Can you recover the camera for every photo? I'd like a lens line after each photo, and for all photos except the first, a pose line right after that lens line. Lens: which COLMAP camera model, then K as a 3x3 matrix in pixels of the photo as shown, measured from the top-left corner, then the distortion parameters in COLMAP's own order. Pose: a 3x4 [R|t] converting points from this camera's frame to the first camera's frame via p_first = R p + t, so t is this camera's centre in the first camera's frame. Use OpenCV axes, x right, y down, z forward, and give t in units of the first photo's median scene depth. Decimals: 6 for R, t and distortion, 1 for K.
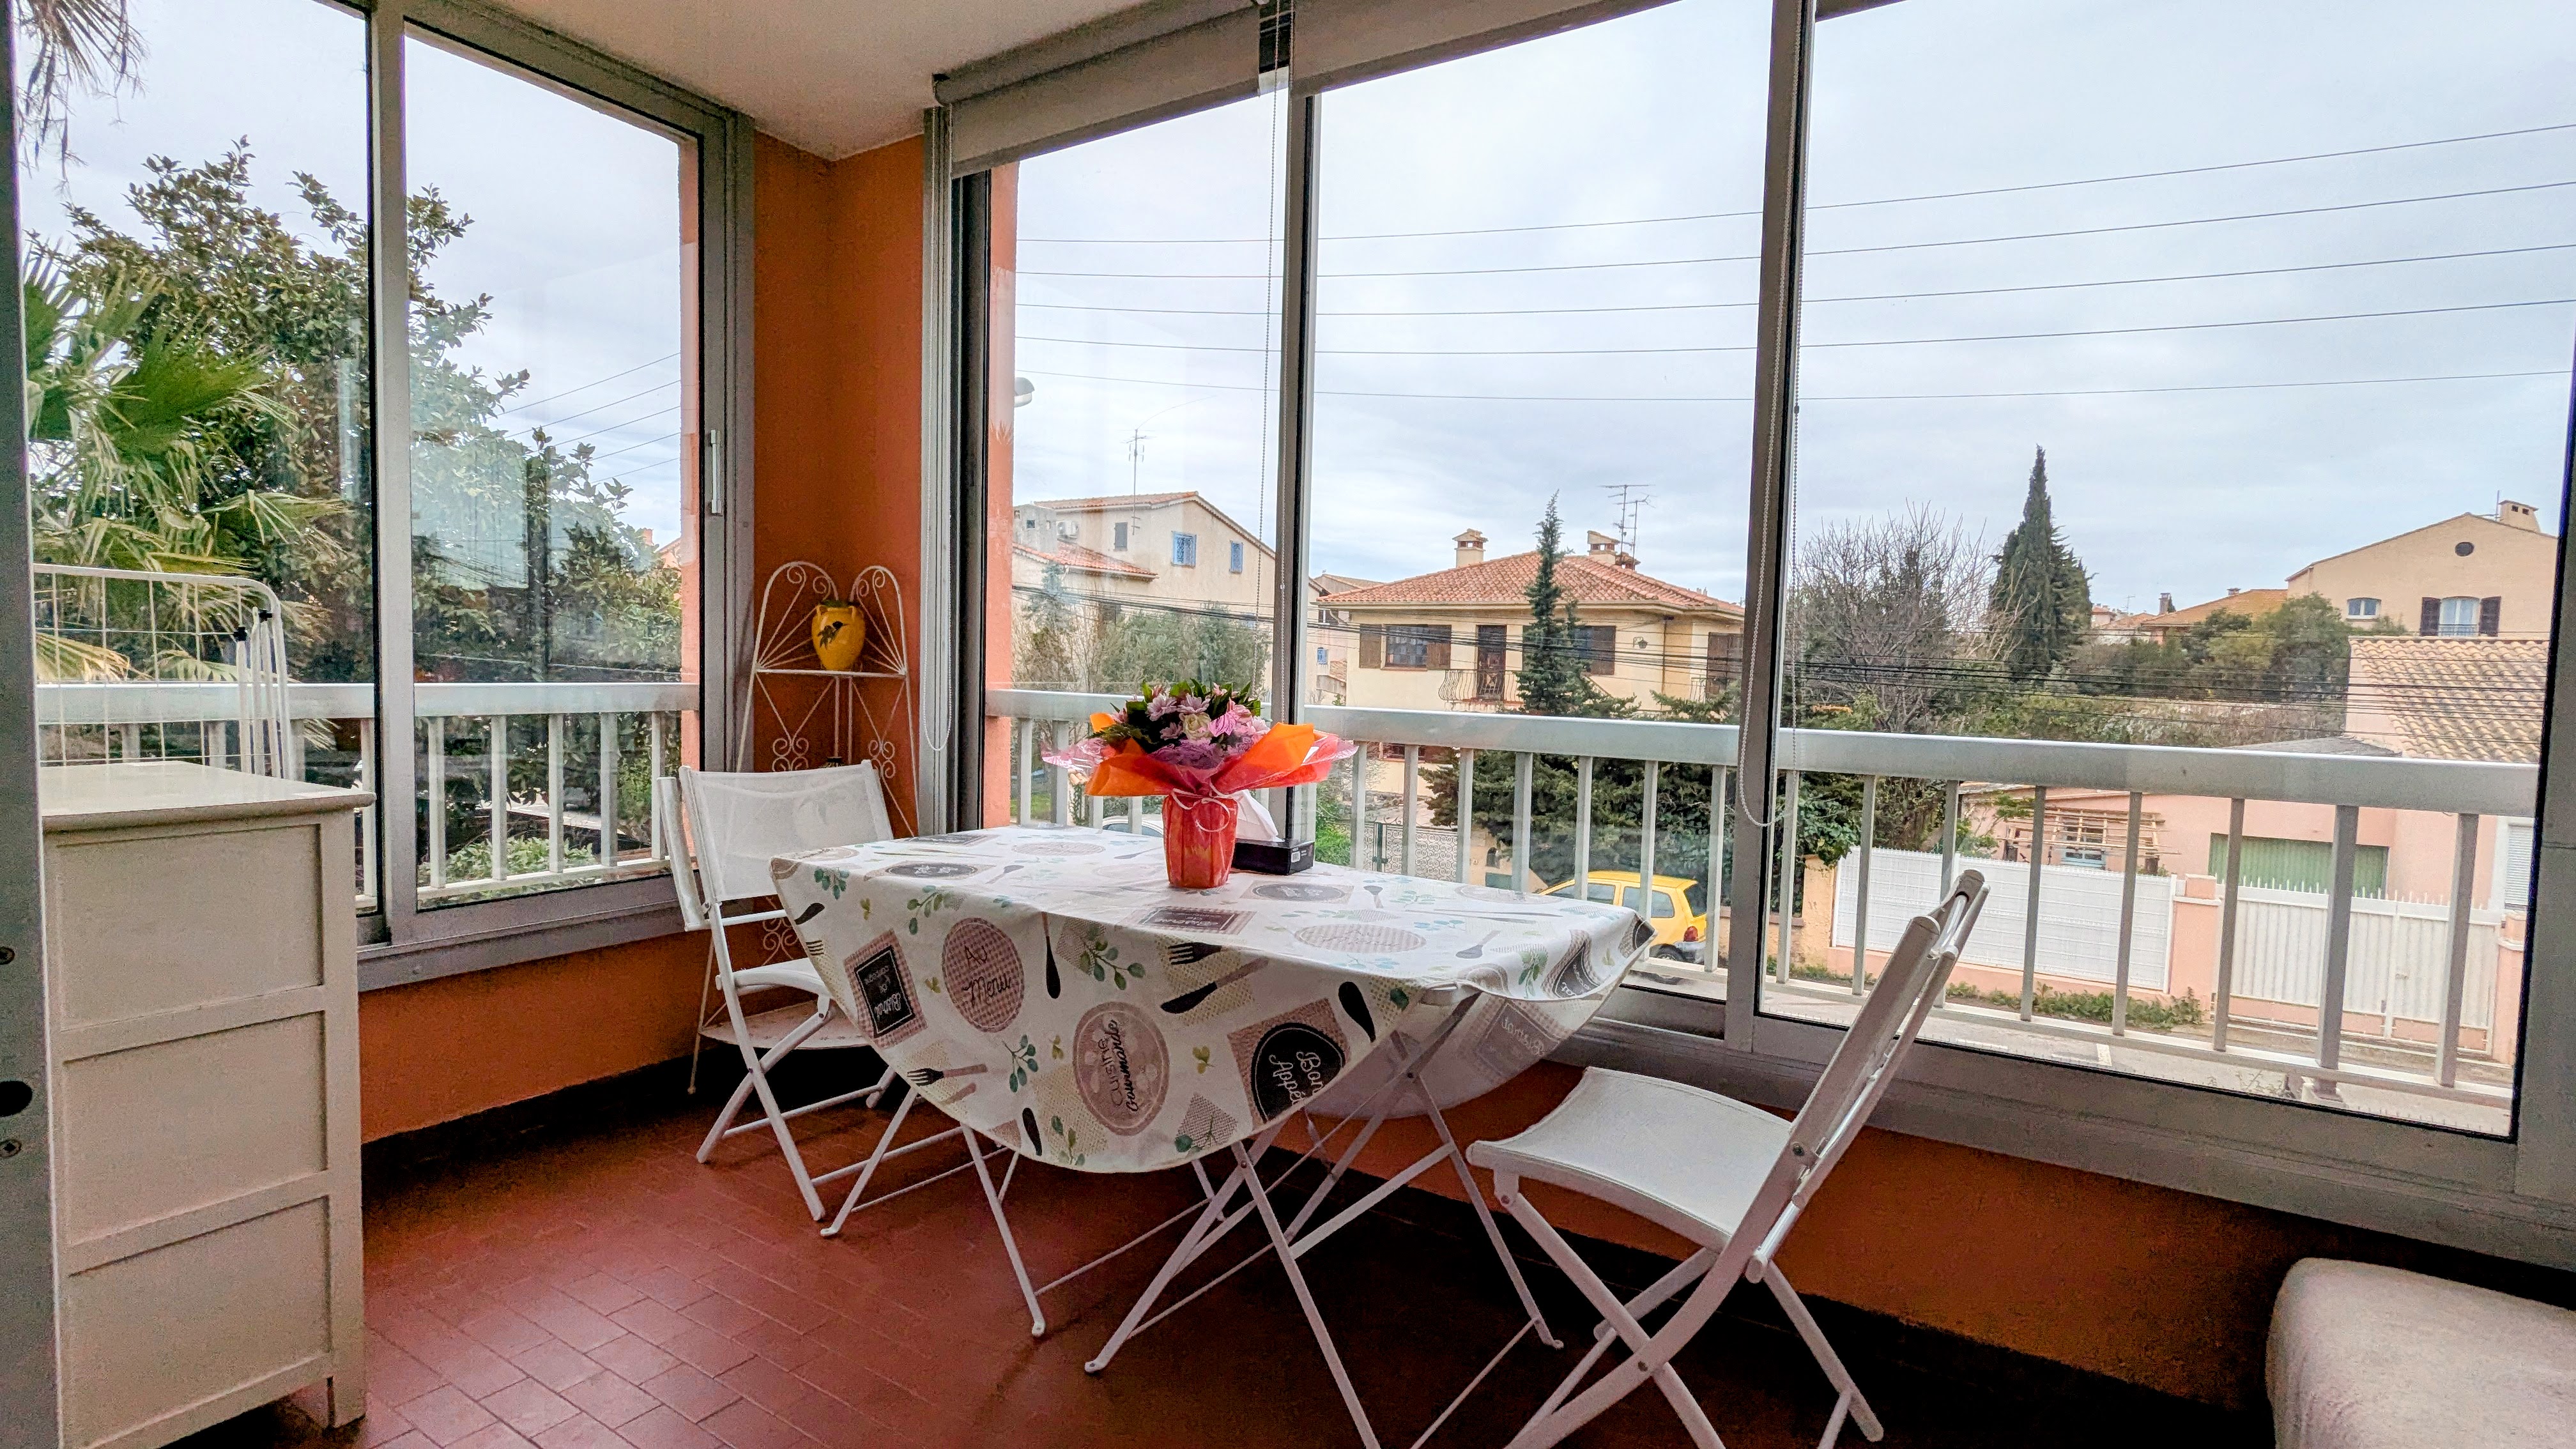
lens RADIAL K [[1214.9, 0, 1288.0], [0, 1214.9, 724.5], [0, 0, 1]] dist [0.001806, 0.000104]
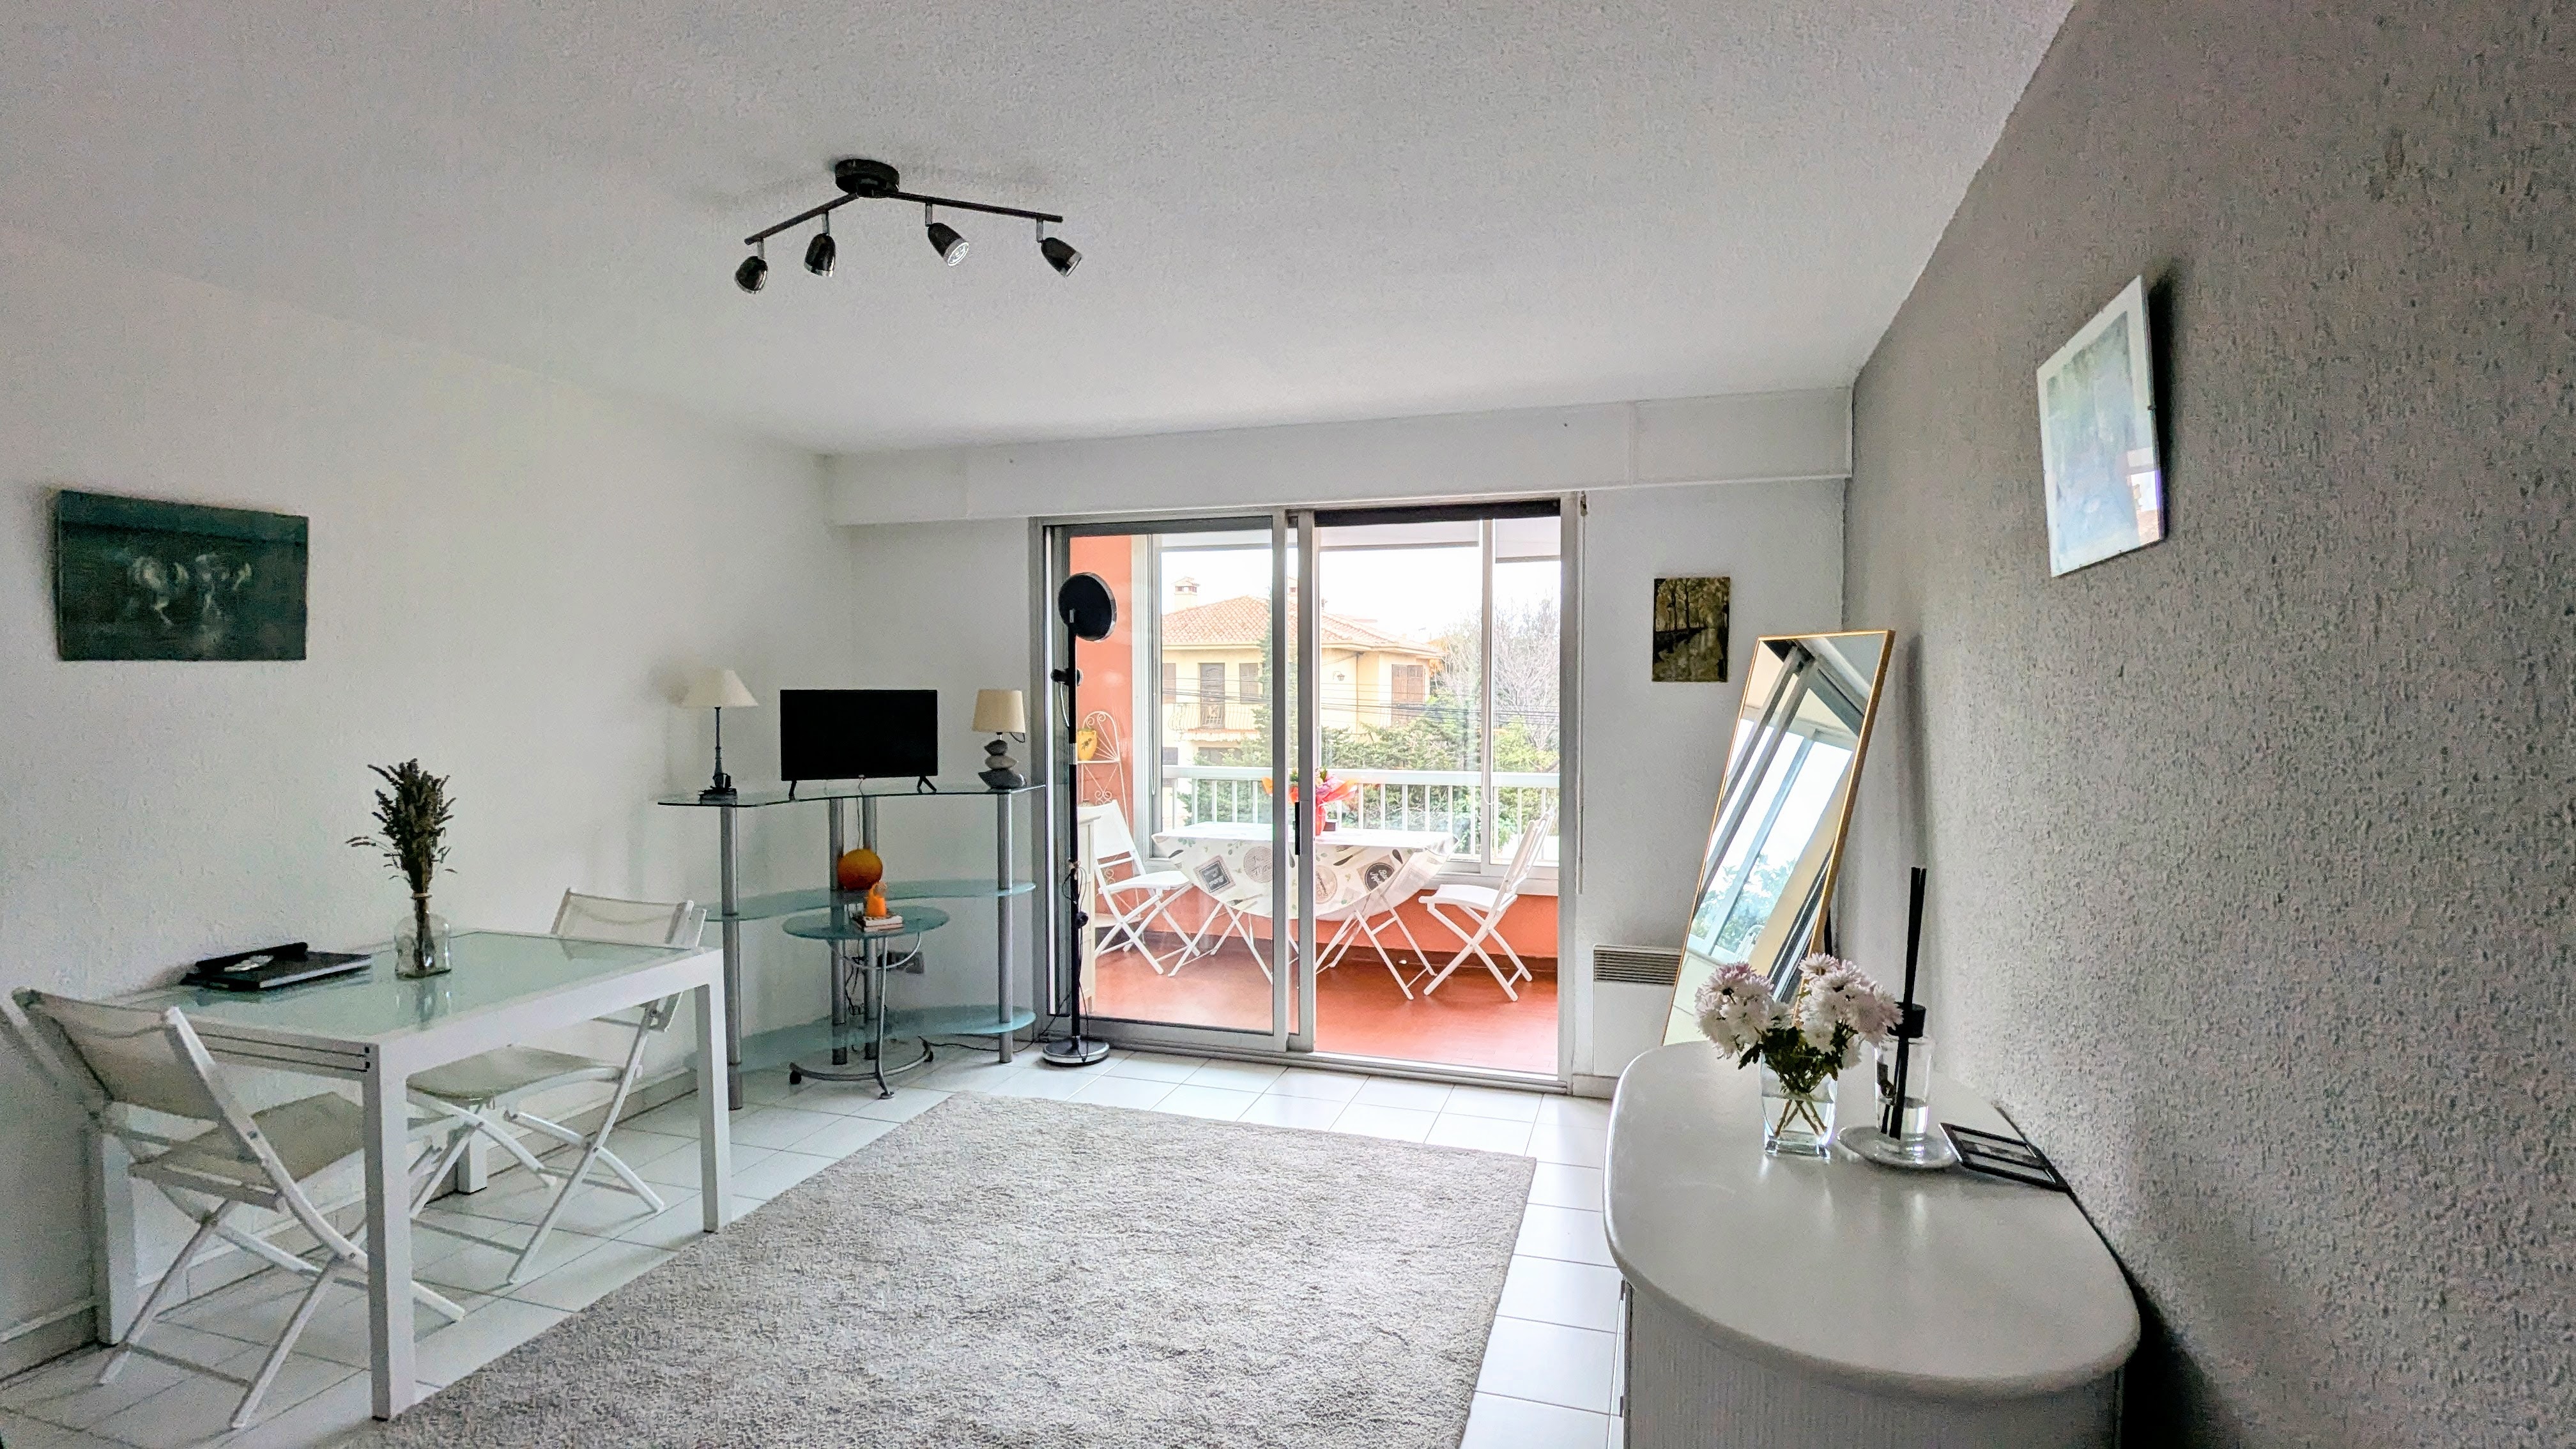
lens RADIAL K [[1214.9, 0, 1288.0], [0, 1214.9, 724.5], [0, 0, 1]] dist [0.001806, 0.000104]
pose [[0.966529, -0.033355, 0.254381, -0.917798], [0.038038, 0.999185, -0.013511, -0.103051], [-0.253723, 0.022735, 0.967010, -1.937566]]
